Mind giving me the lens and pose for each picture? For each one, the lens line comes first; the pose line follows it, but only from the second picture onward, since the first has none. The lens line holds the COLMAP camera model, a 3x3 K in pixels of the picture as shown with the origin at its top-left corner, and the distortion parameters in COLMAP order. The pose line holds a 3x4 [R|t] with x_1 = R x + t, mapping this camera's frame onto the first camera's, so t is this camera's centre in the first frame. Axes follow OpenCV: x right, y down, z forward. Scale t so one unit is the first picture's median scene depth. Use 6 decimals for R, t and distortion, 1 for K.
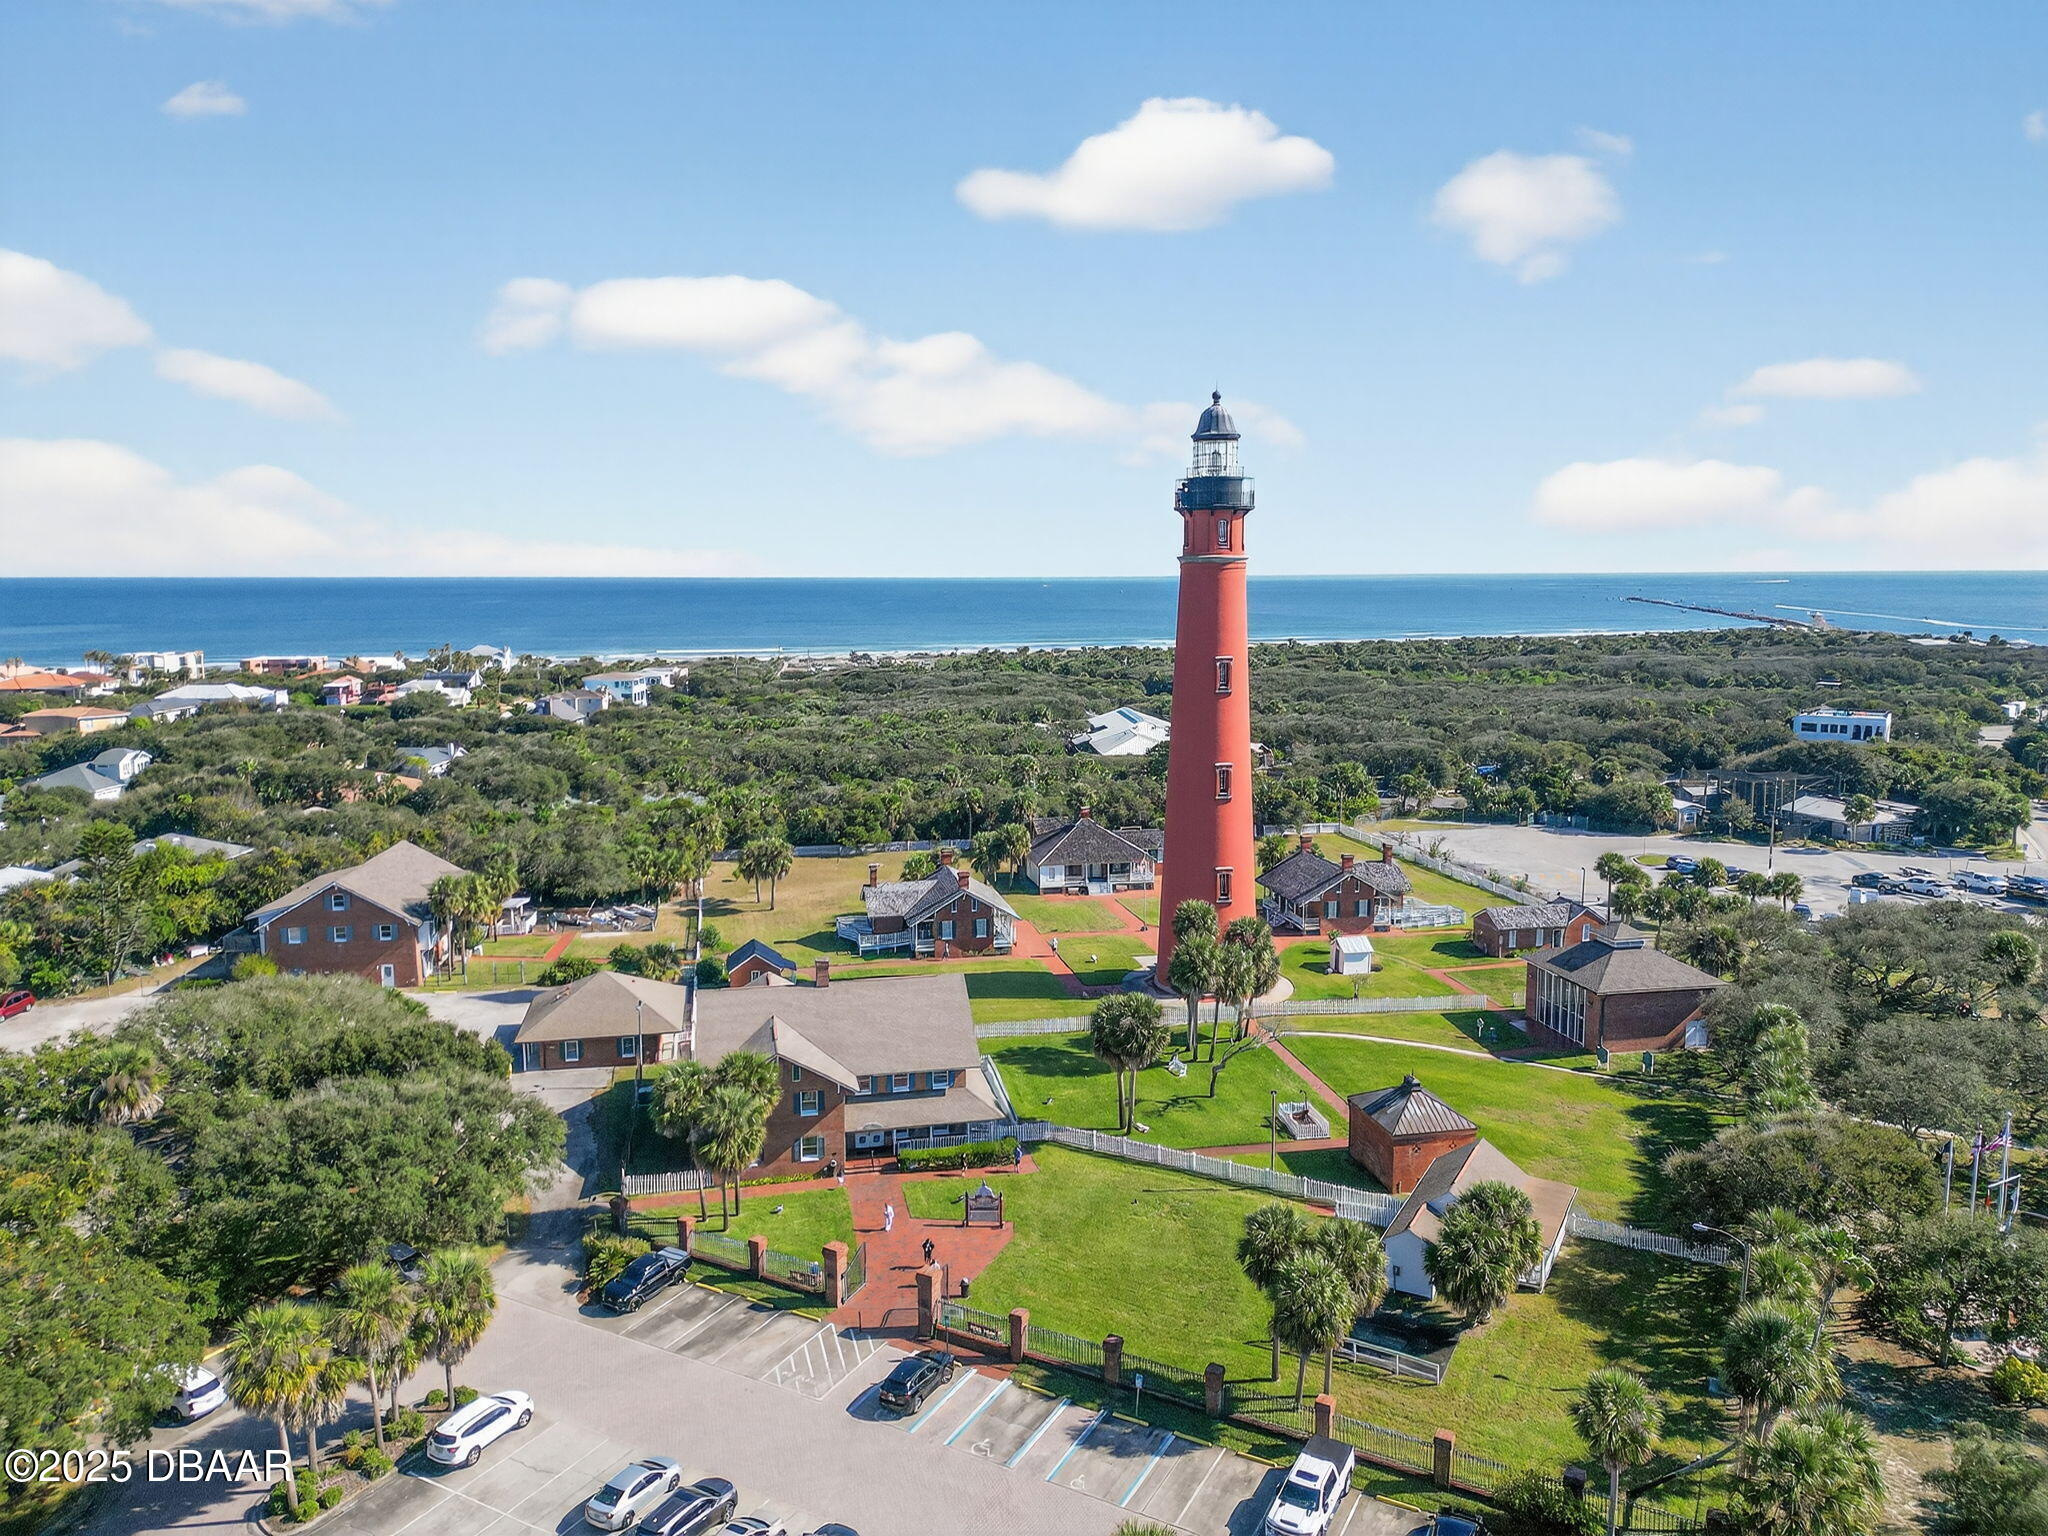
lens RADIAL K [[1435.1, 0, 1023.1], [0, 1435.1, 773.4], [0, 0, 1]] dist [0.045376, -0.029238]
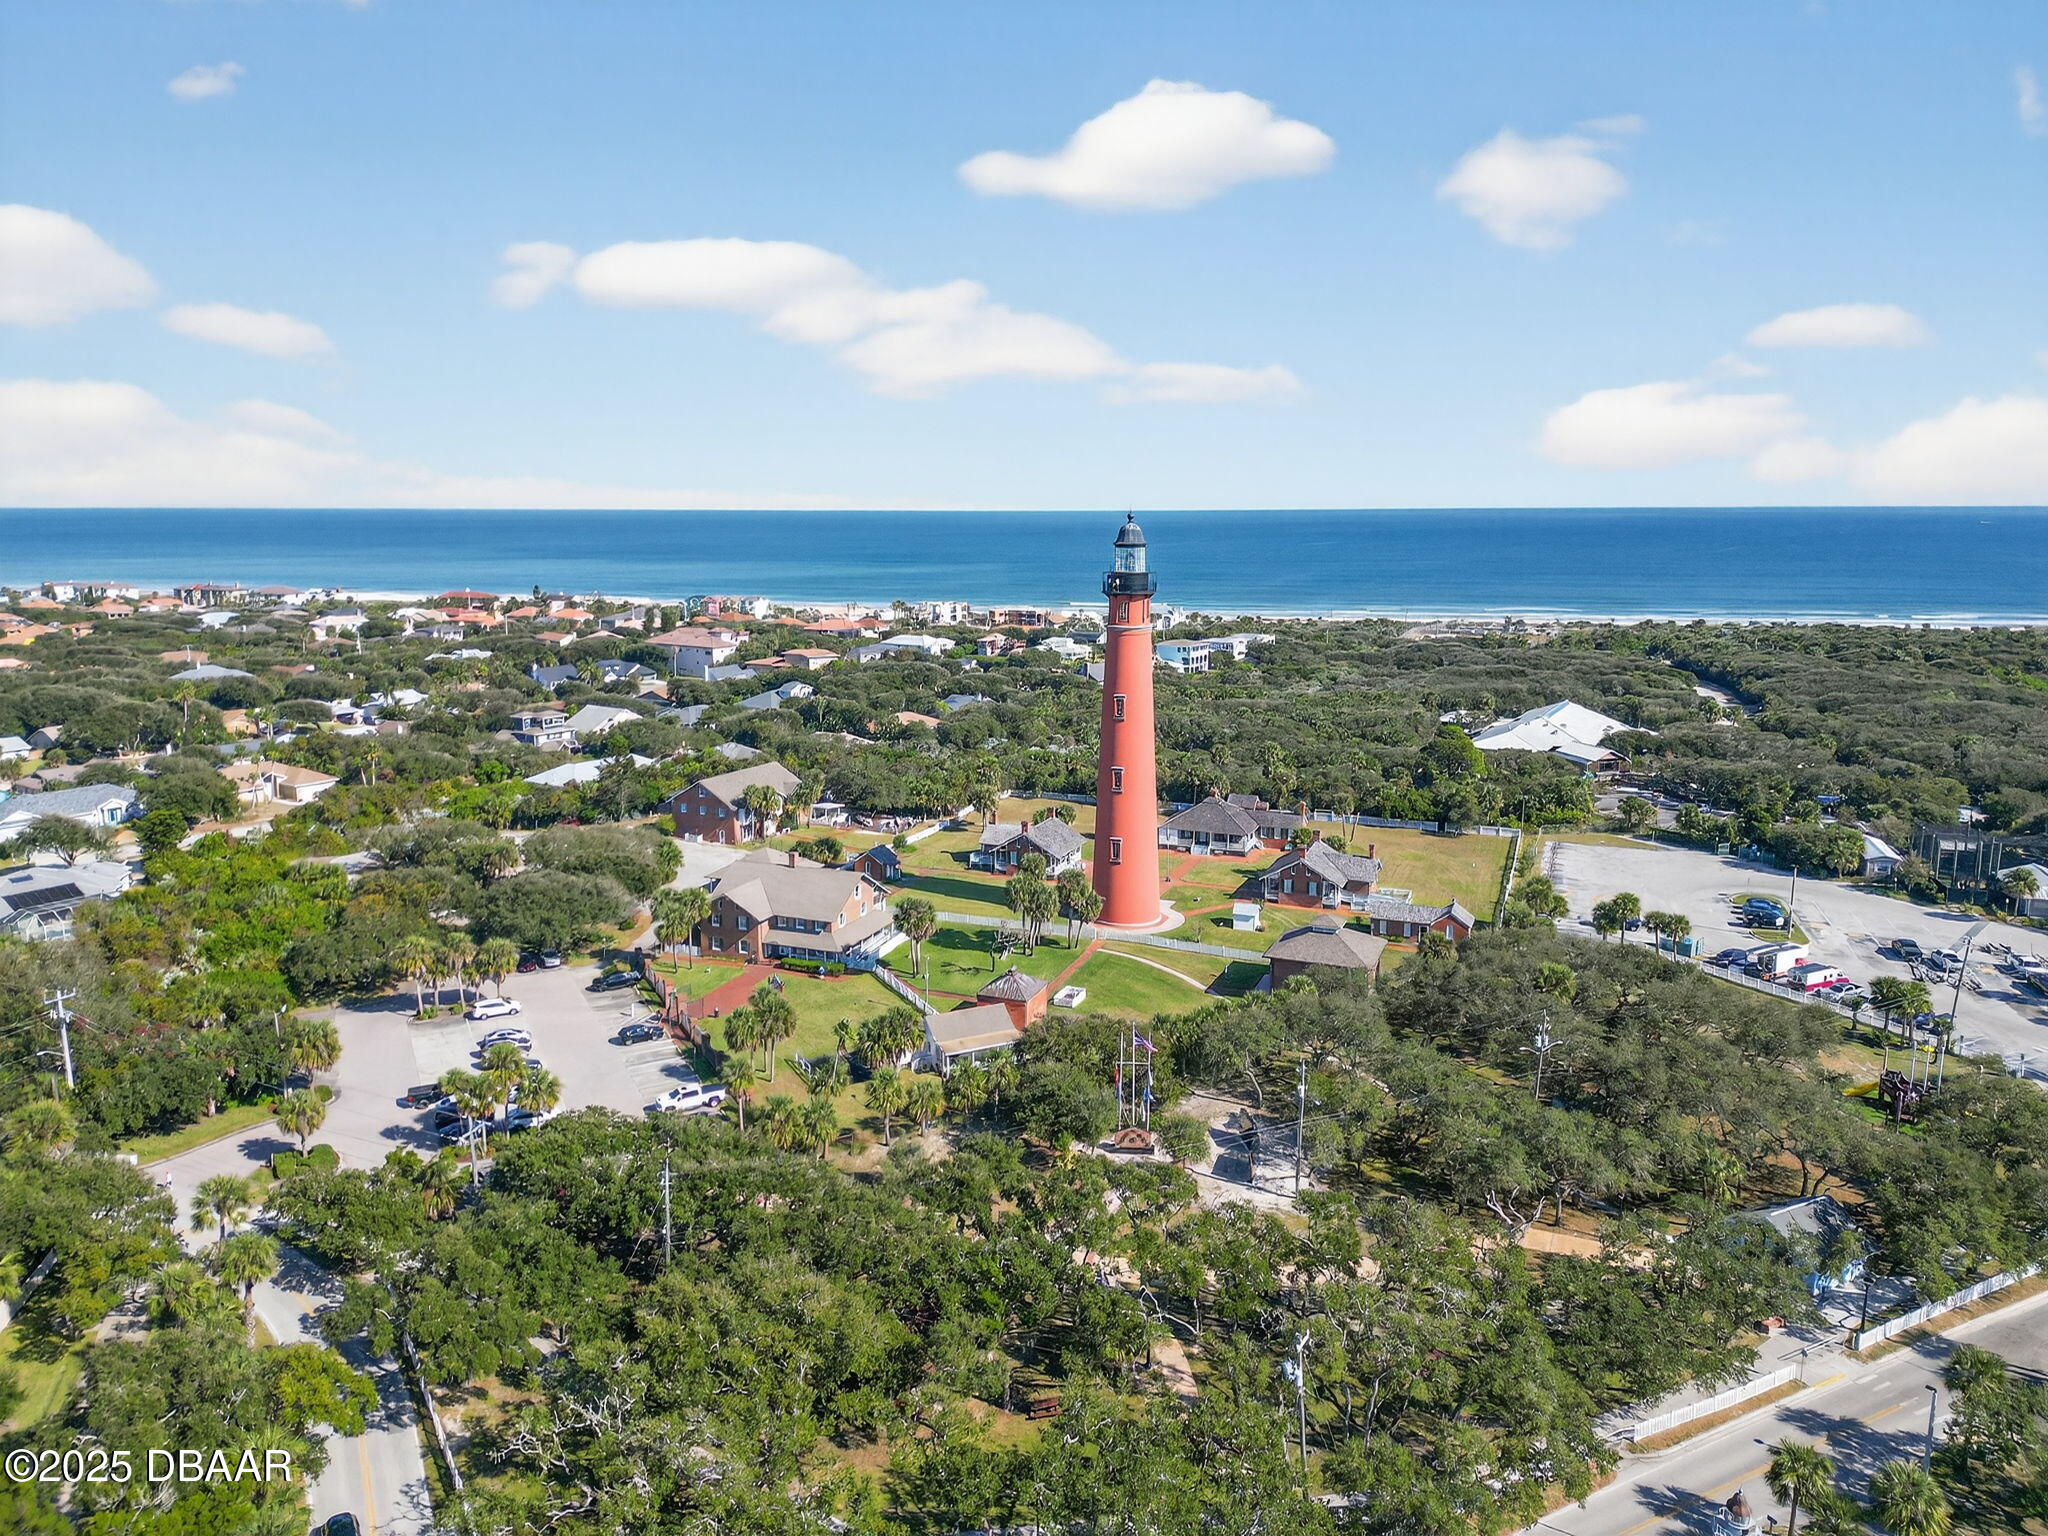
lens RADIAL K [[1435.1, 0, 1023.1], [0, 1435.1, 773.4], [0, 0, 1]] dist [0.045376, -0.029238]
pose [[0.827073, 0.106290, -0.551954, 0.824846], [-0.080762, 0.994241, 0.070443, -0.091620], [0.556263, -0.013685, 0.830894, -0.258050]]
